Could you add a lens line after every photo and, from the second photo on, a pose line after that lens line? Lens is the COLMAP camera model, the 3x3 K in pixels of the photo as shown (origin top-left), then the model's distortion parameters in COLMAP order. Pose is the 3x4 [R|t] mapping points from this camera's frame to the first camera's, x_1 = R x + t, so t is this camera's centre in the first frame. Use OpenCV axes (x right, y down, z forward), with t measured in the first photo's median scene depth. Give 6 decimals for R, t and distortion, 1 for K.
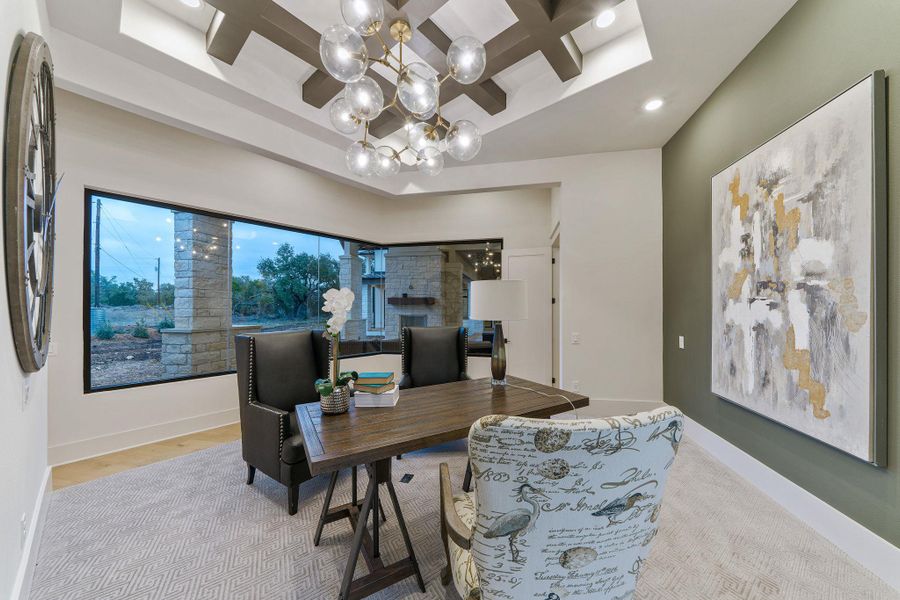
lens RADIAL K [[491.1, 0, 446.6], [0, 491.1, 302.6], [0, 0, 1]] dist [0.029849, 0.000741]
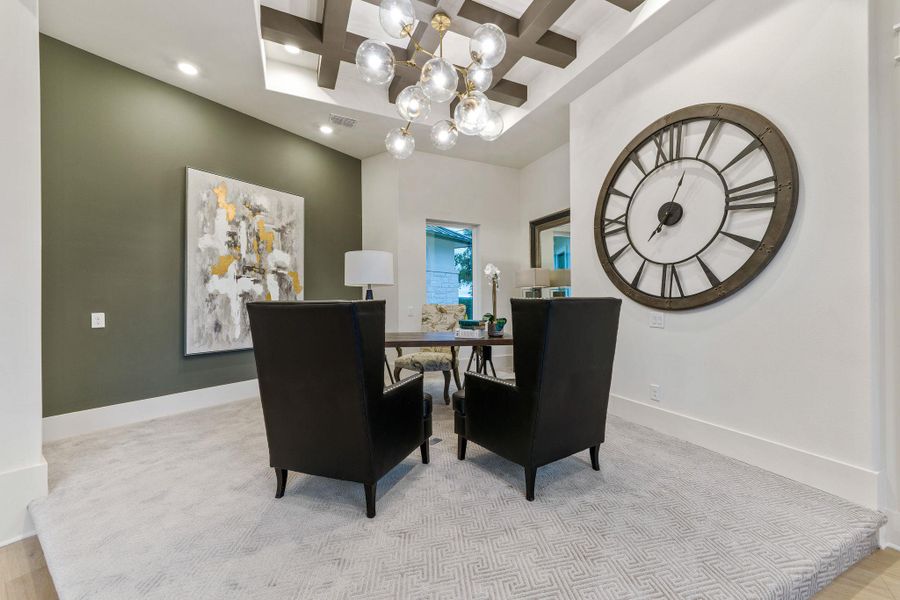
lens RADIAL K [[491.1, 0, 449.8], [0, 491.1, 299.2], [0, 0, 1]] dist [0.029849, 0.000741]
pose [[-0.959250, 0.008958, 0.282415, -0.419124], [0.007231, 0.999948, -0.007158, 0.075591], [-0.282465, -0.004824, -0.959266, 2.180826]]
